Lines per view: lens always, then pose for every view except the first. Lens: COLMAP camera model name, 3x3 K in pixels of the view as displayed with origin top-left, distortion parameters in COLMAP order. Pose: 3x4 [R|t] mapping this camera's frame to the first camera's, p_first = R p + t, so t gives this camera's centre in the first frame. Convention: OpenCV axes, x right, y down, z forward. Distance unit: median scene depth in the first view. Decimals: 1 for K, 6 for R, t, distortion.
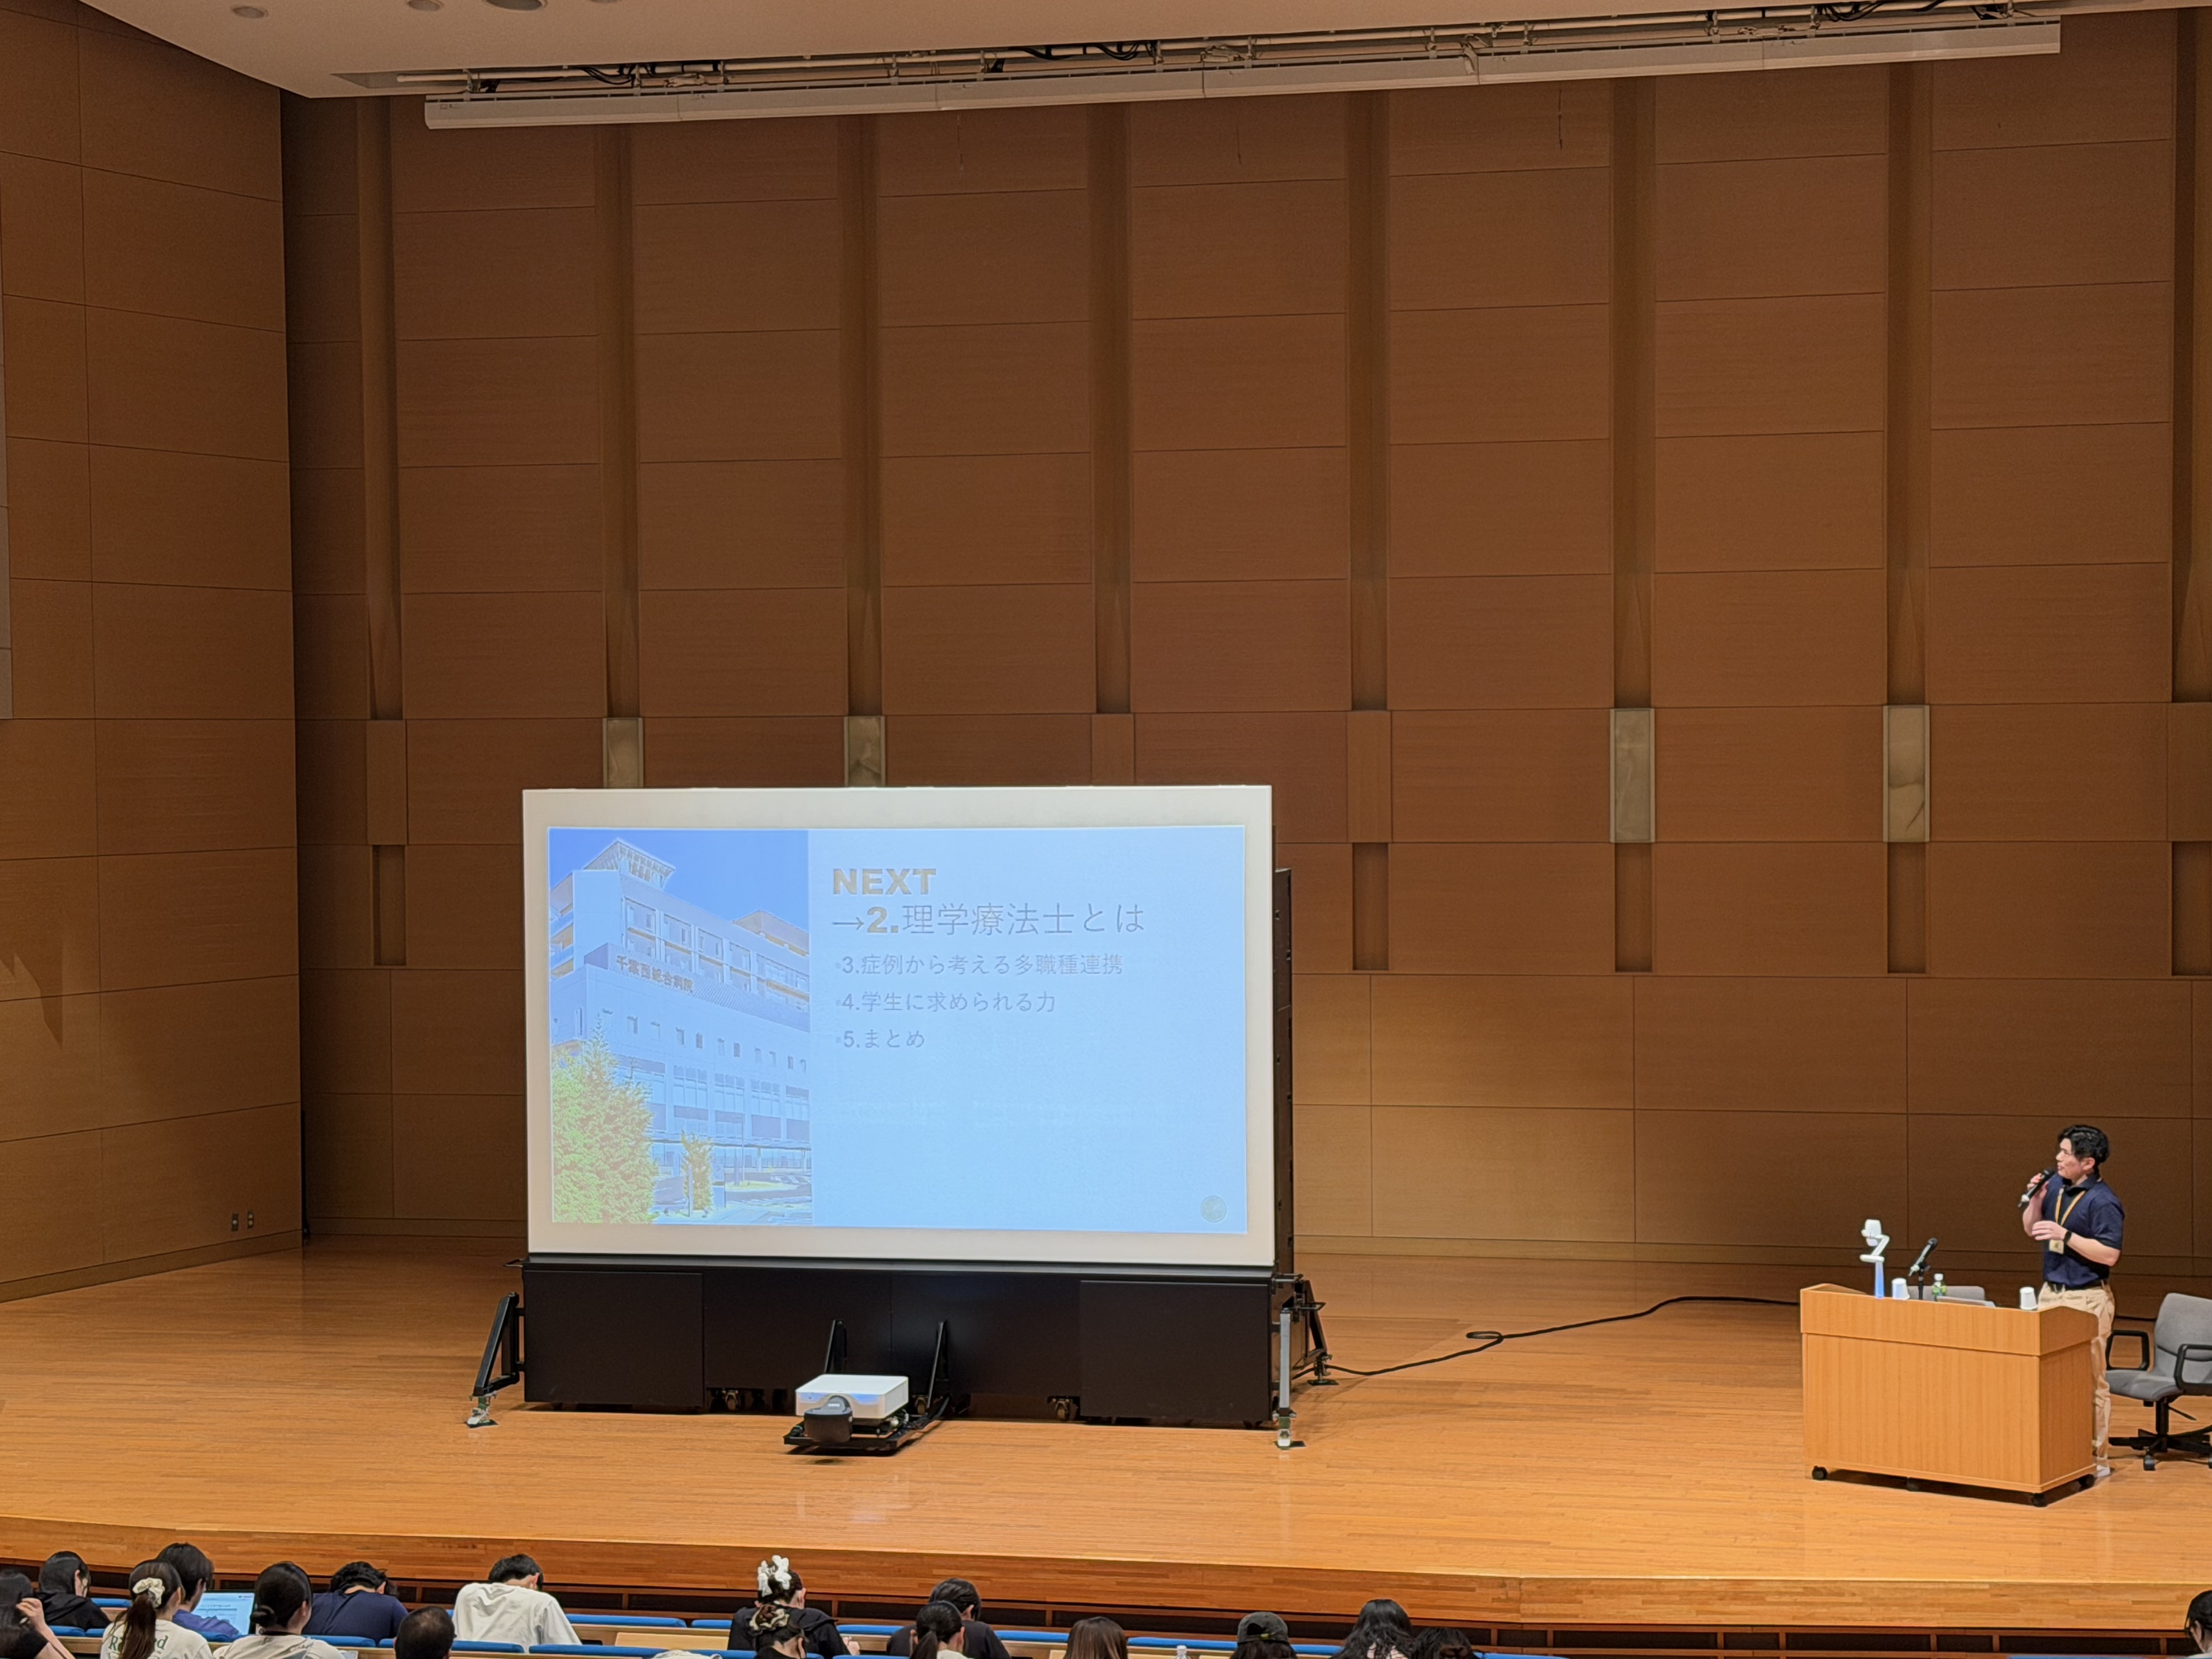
lens RADIAL K [[3804.2, 0, 1139.1], [0, 3804.2, 835.8], [0, 0, 1]] dist [0.107708, 0.014899]
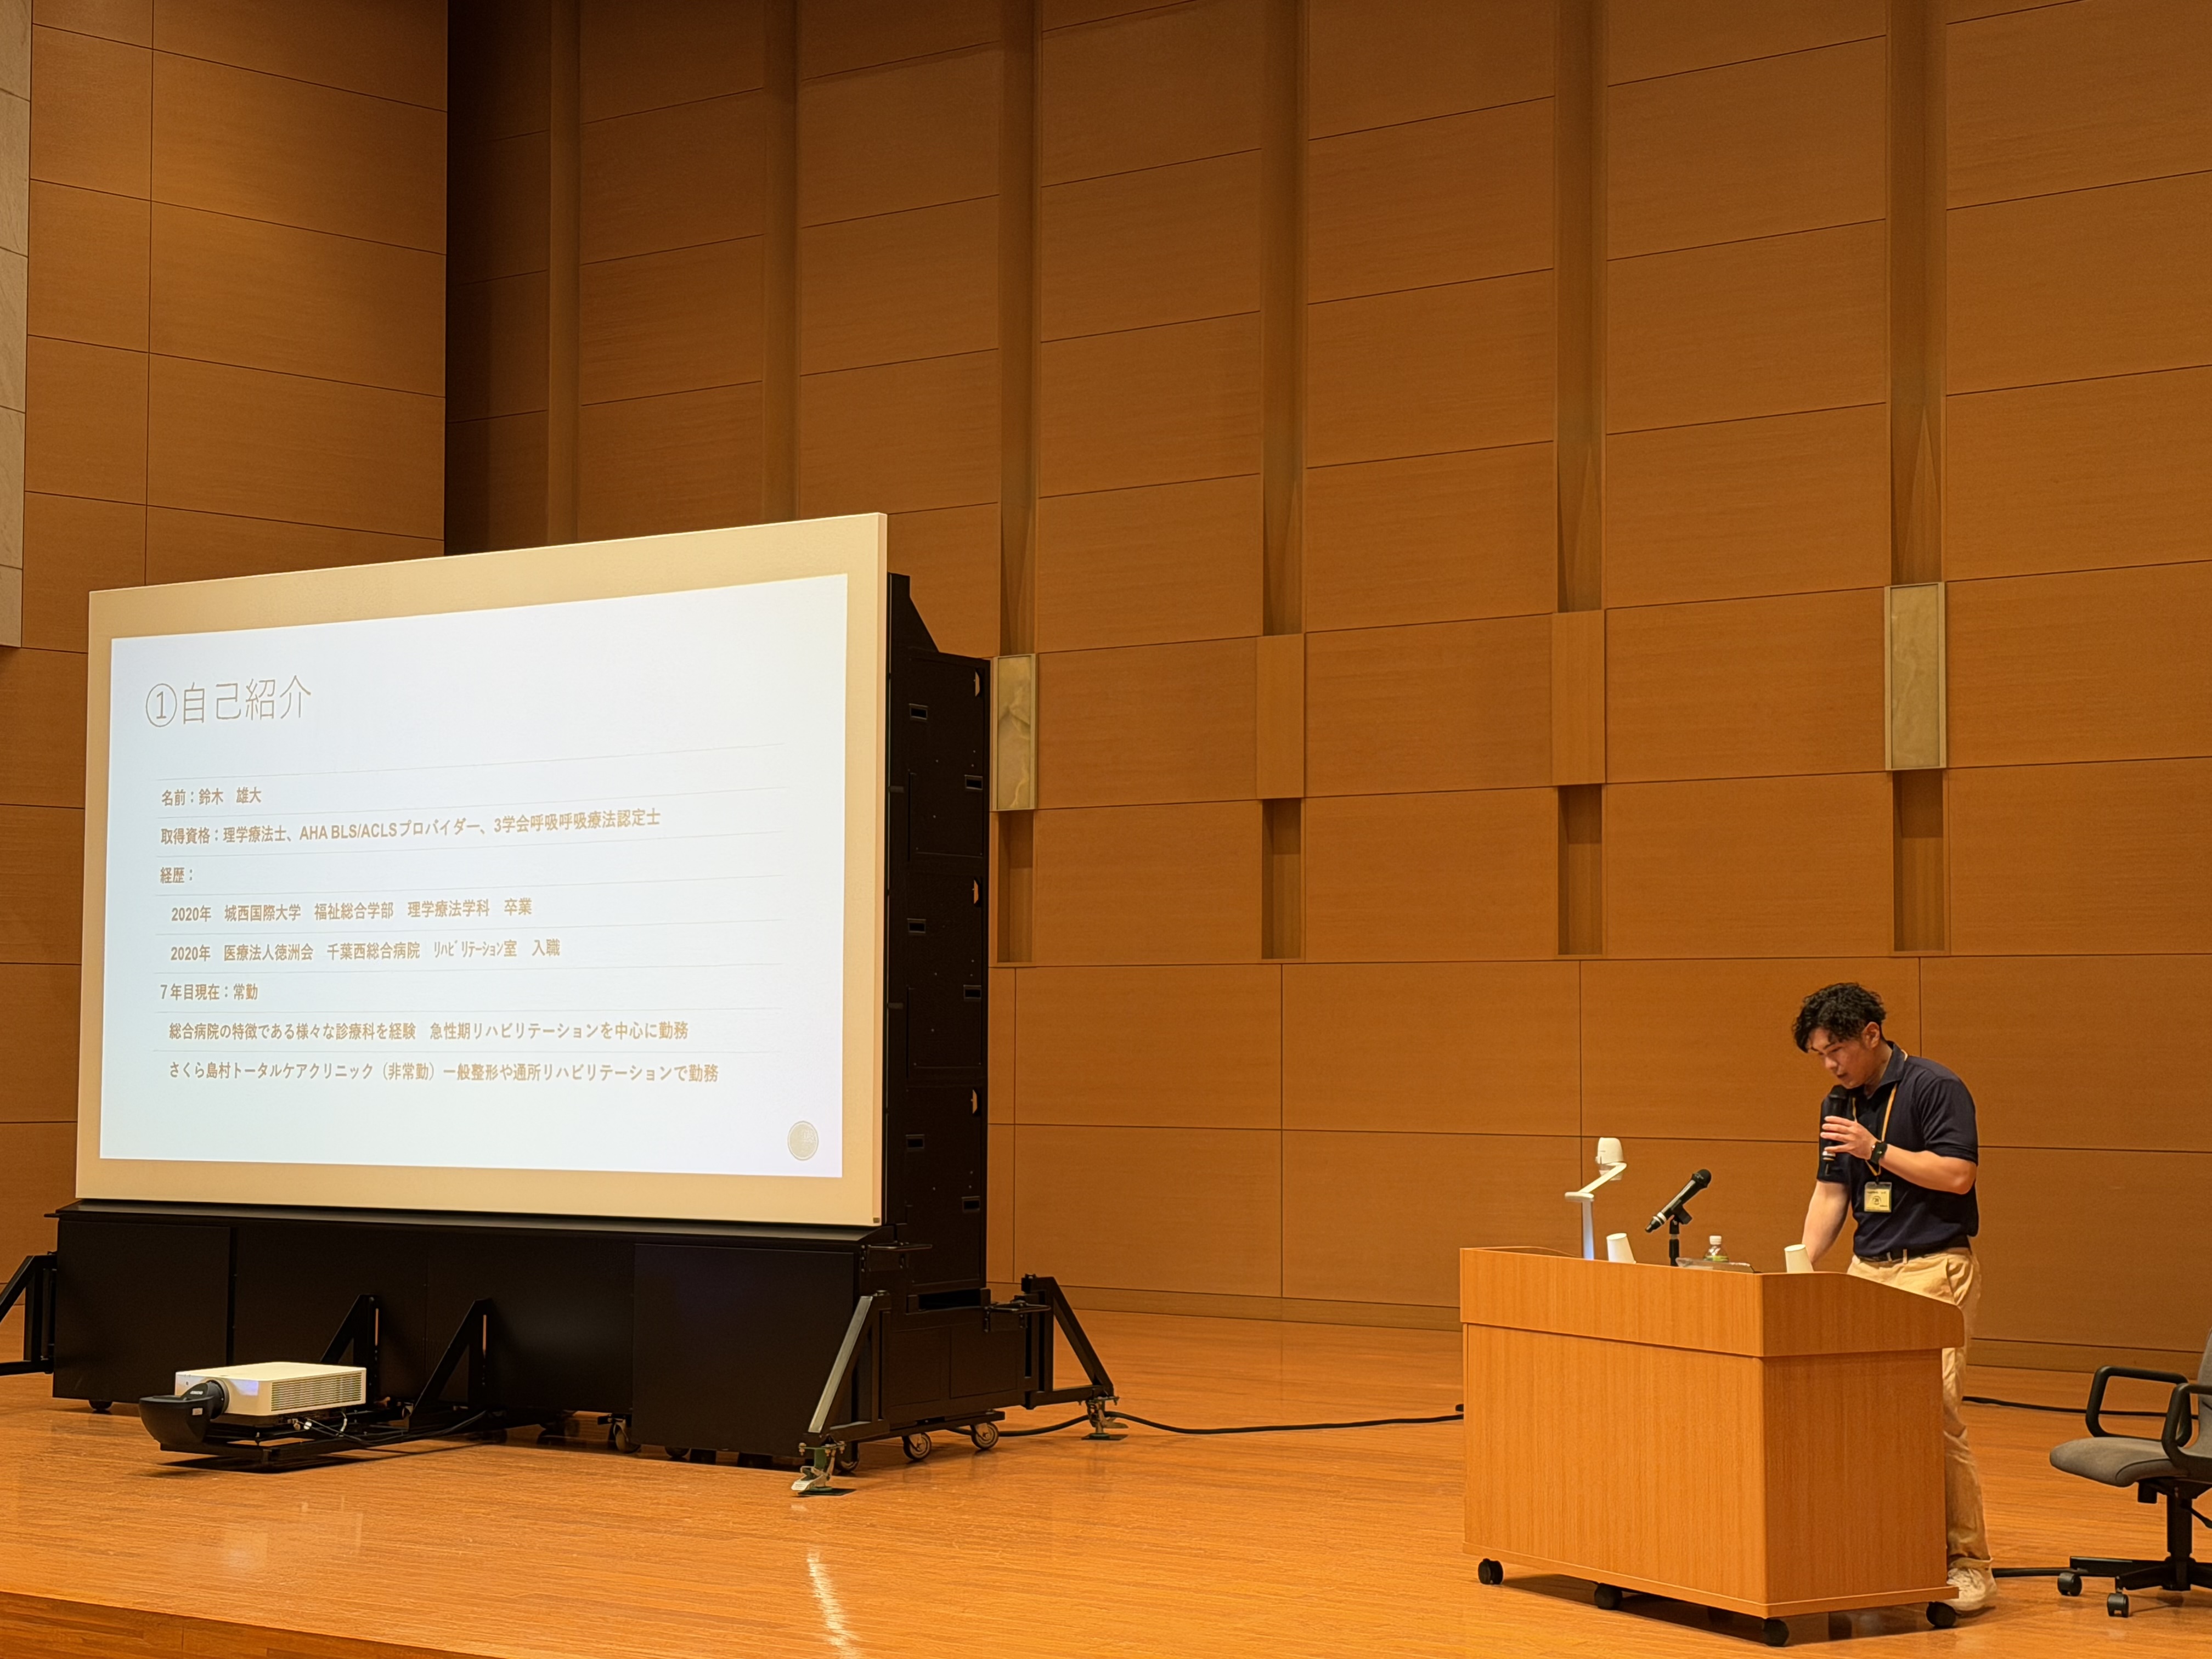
lens RADIAL K [[3344.7, 0, 1106.0], [0, 3344.7, 829.5], [0, 0, 1]] dist [0.118964, -0.070957]
pose [[0.929614, -0.012336, -0.368329, 0.287142], [-0.021937, 0.995815, -0.088718, 0.094245], [0.367882, 0.090554, 0.925453, 0.465032]]
